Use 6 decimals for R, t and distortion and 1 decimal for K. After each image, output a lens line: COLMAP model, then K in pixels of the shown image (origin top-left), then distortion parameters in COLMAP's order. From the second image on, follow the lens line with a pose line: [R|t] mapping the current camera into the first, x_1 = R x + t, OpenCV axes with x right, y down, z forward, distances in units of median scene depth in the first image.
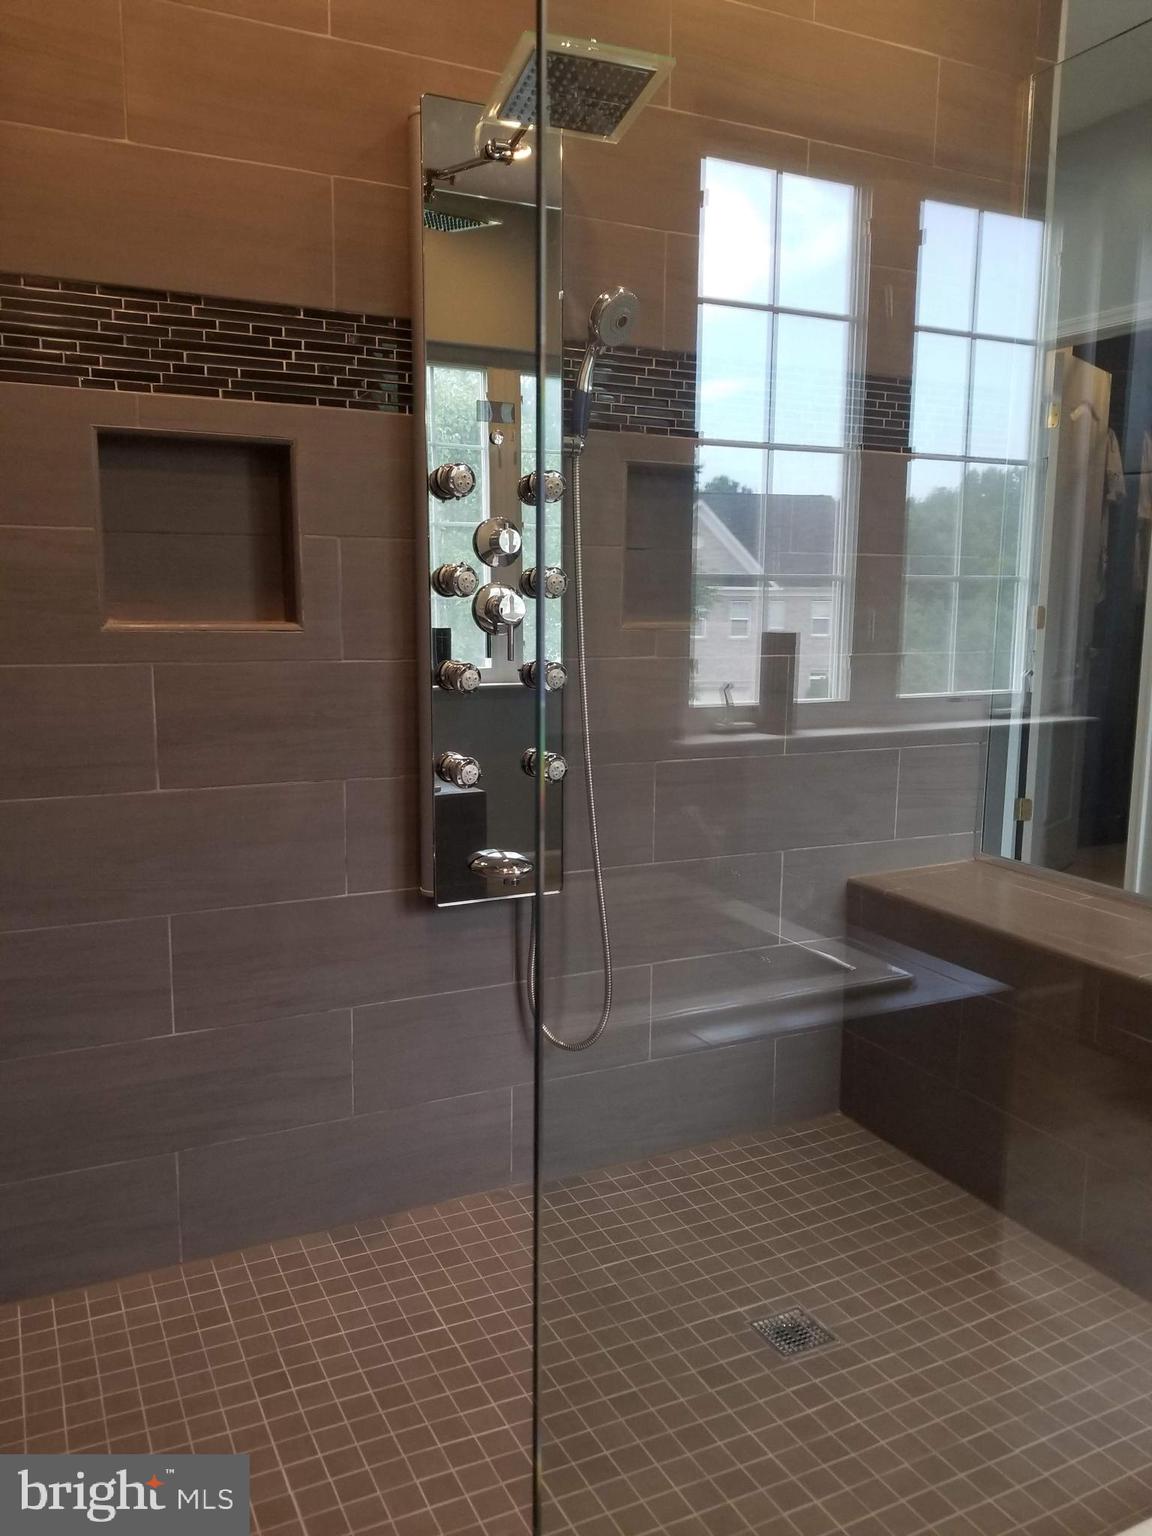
lens RADIAL K [[1214.5, 0, 583.3], [0, 1214.5, 778.6], [0, 0, 1]] dist [0.014598, -0.029235]
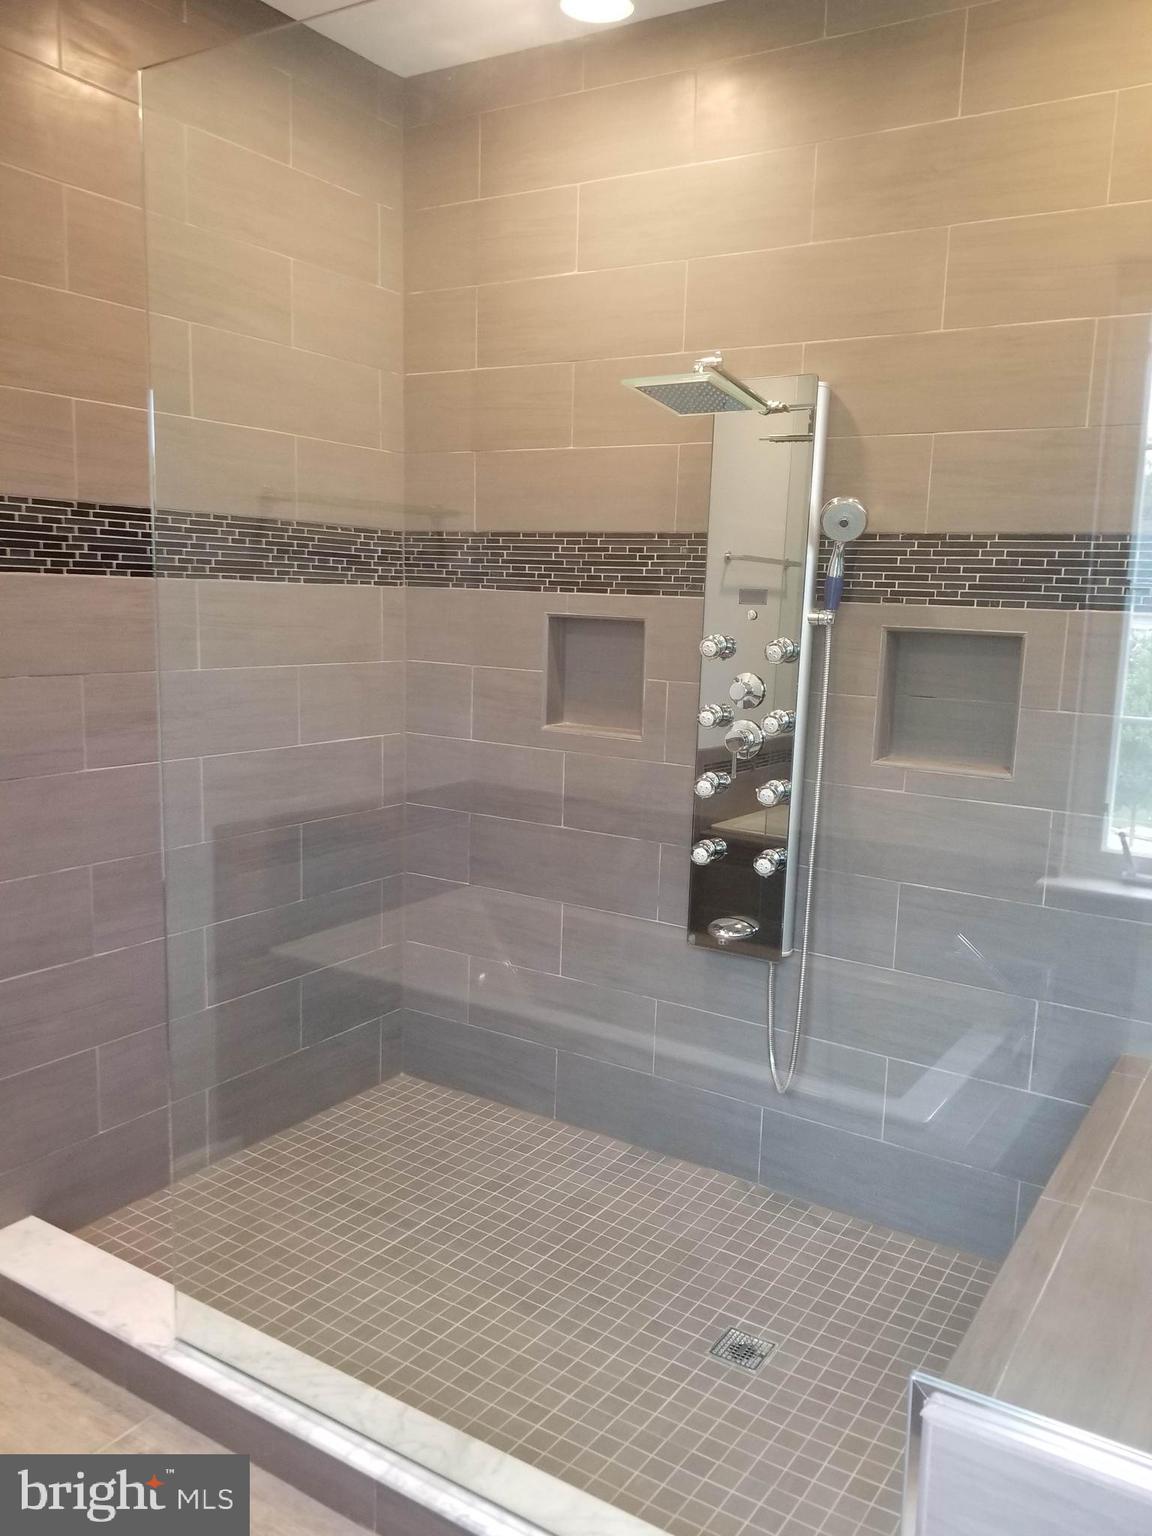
lens RADIAL K [[1214.5, 0, 587.0], [0, 1214.5, 765.6], [0, 0, 1]] dist [0.014598, -0.029235]
pose [[0.499687, 0.127116, -0.856828, 1.067306], [-0.156973, 0.986084, 0.054749, -0.168148], [0.851864, 0.107142, 0.512688, 0.172795]]
